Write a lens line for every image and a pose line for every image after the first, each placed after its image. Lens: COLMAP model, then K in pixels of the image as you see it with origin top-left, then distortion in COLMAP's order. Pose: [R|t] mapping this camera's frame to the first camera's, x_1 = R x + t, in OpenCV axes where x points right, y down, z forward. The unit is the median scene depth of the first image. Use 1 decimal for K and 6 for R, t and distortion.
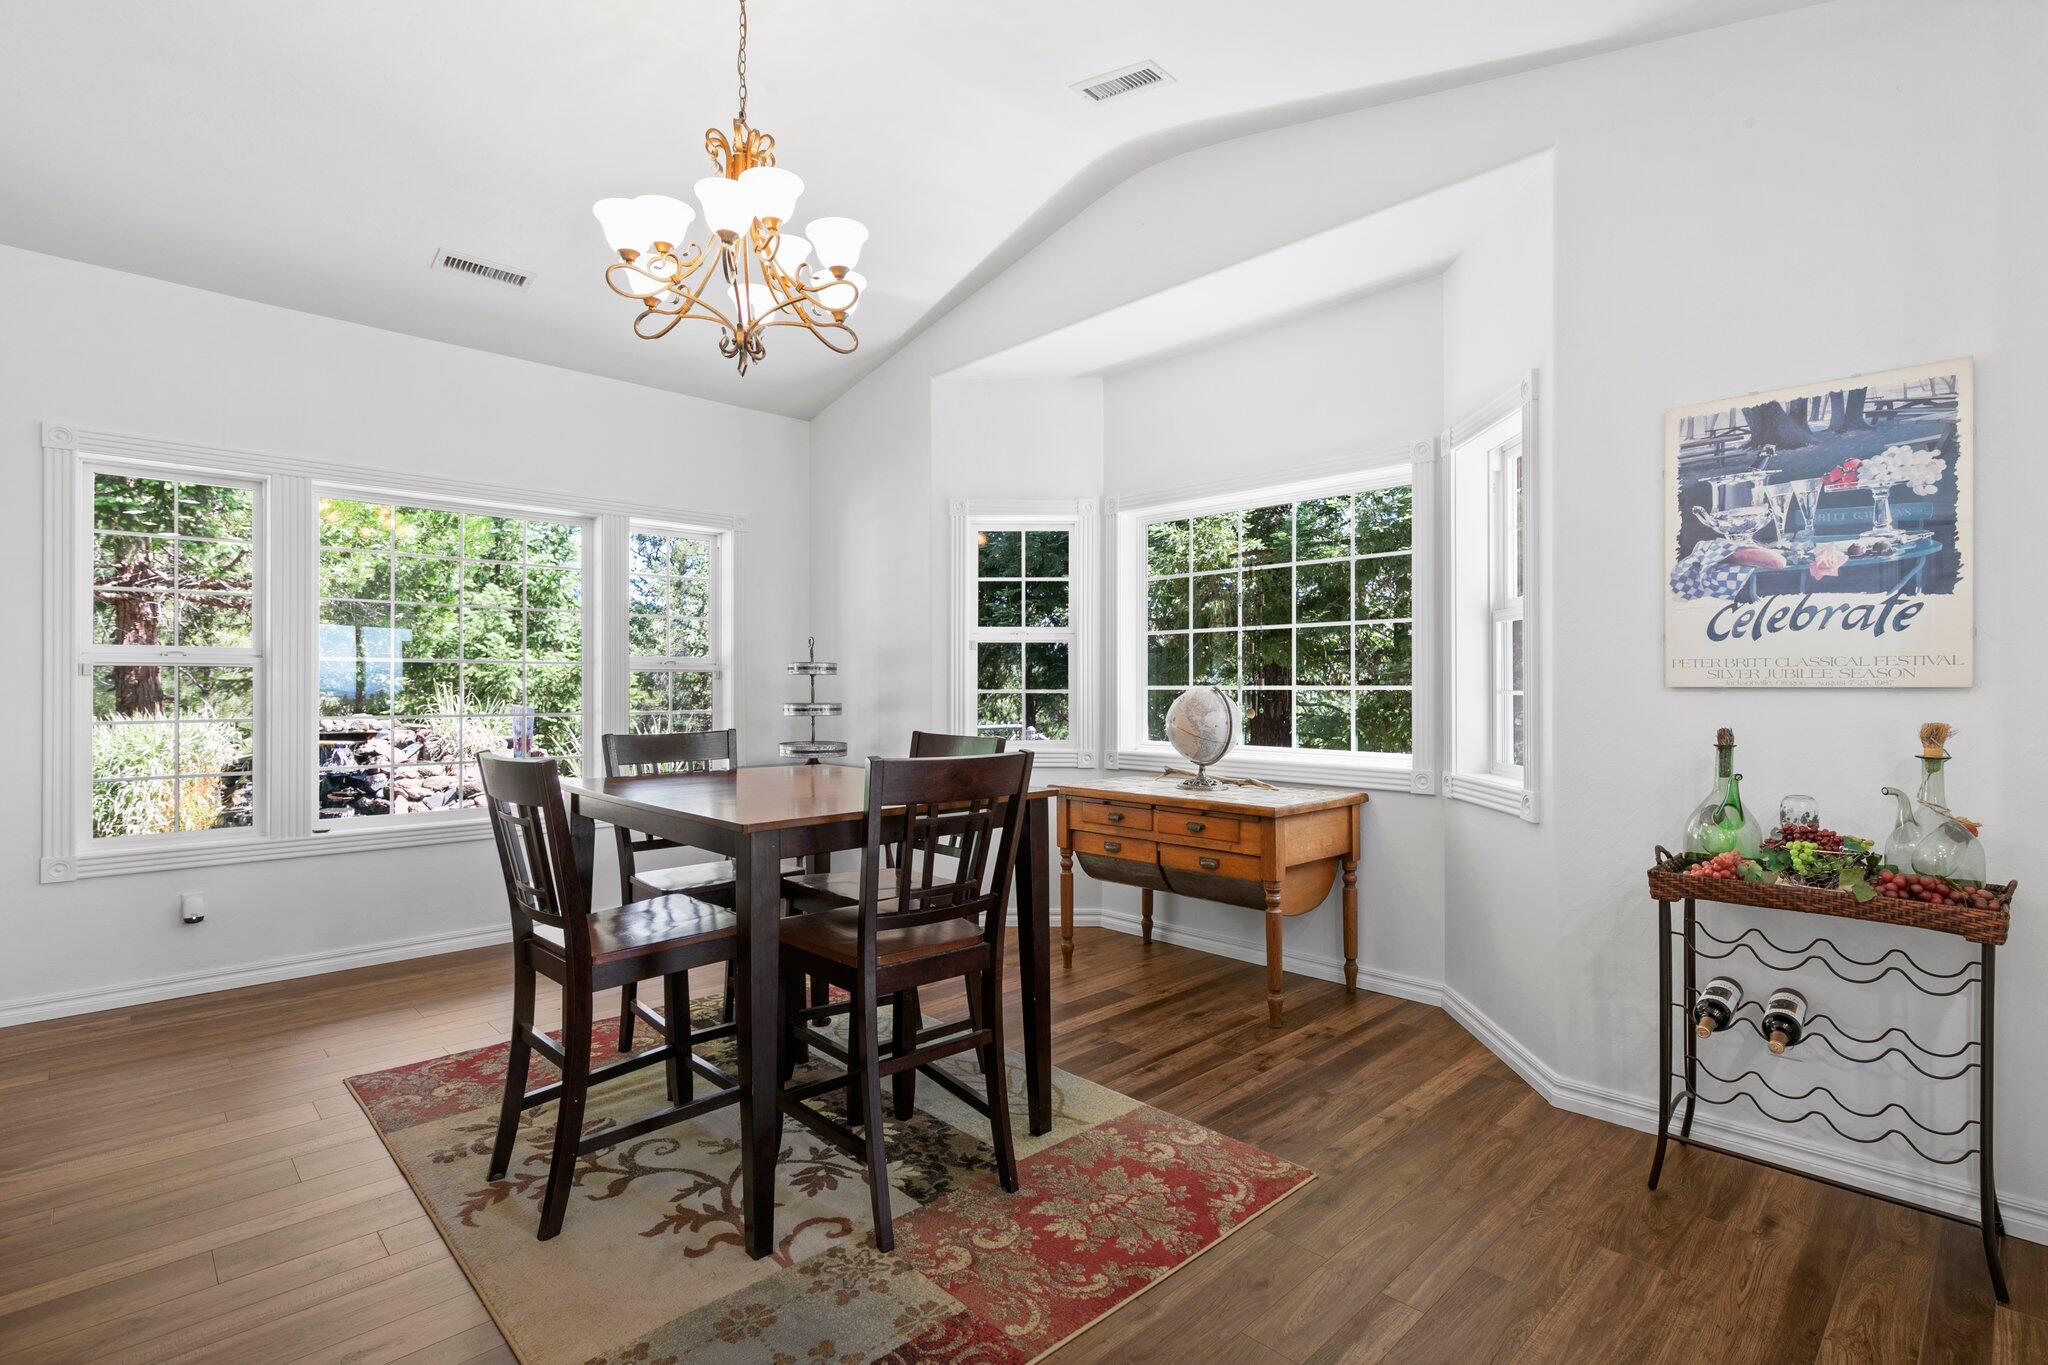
lens RADIAL K [[967.4, 0, 1023.6], [0, 967.4, 686.0], [0, 0, 1]] dist [-0.002421, 0.000060]
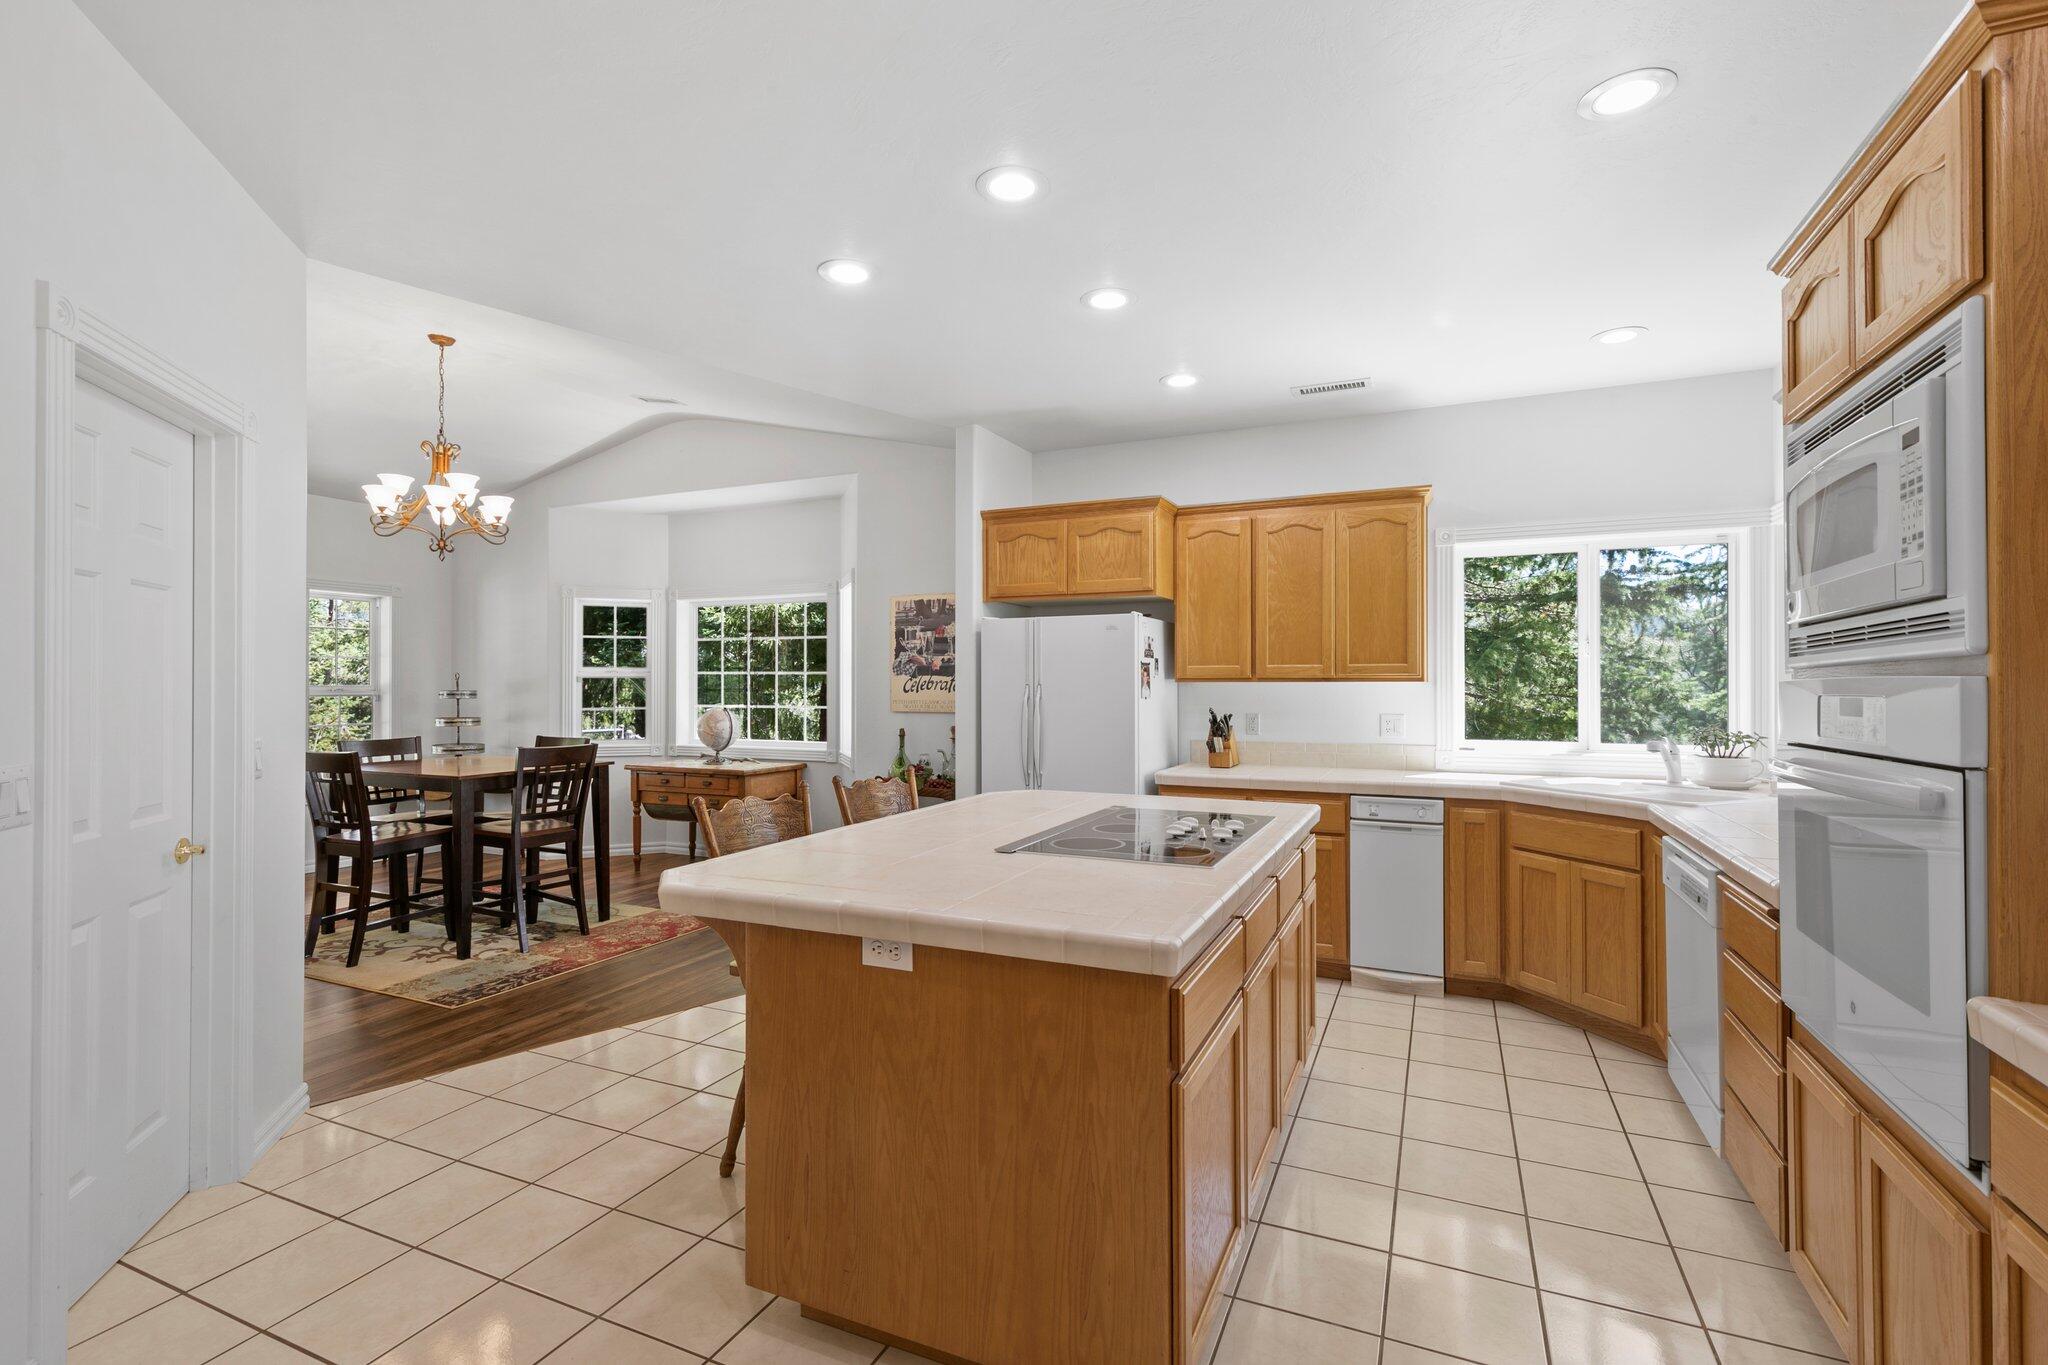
lens RADIAL K [[910.1, 0, 1037.1], [0, 910.1, 680.6], [0, 0, 1]] dist [0.004480, 0.000100]
pose [[0.922798, 0.002634, 0.385275, 0.124700], [-0.001041, 0.999990, -0.004344, -0.066351], [-0.385283, 0.003607, 0.922791, -1.251332]]
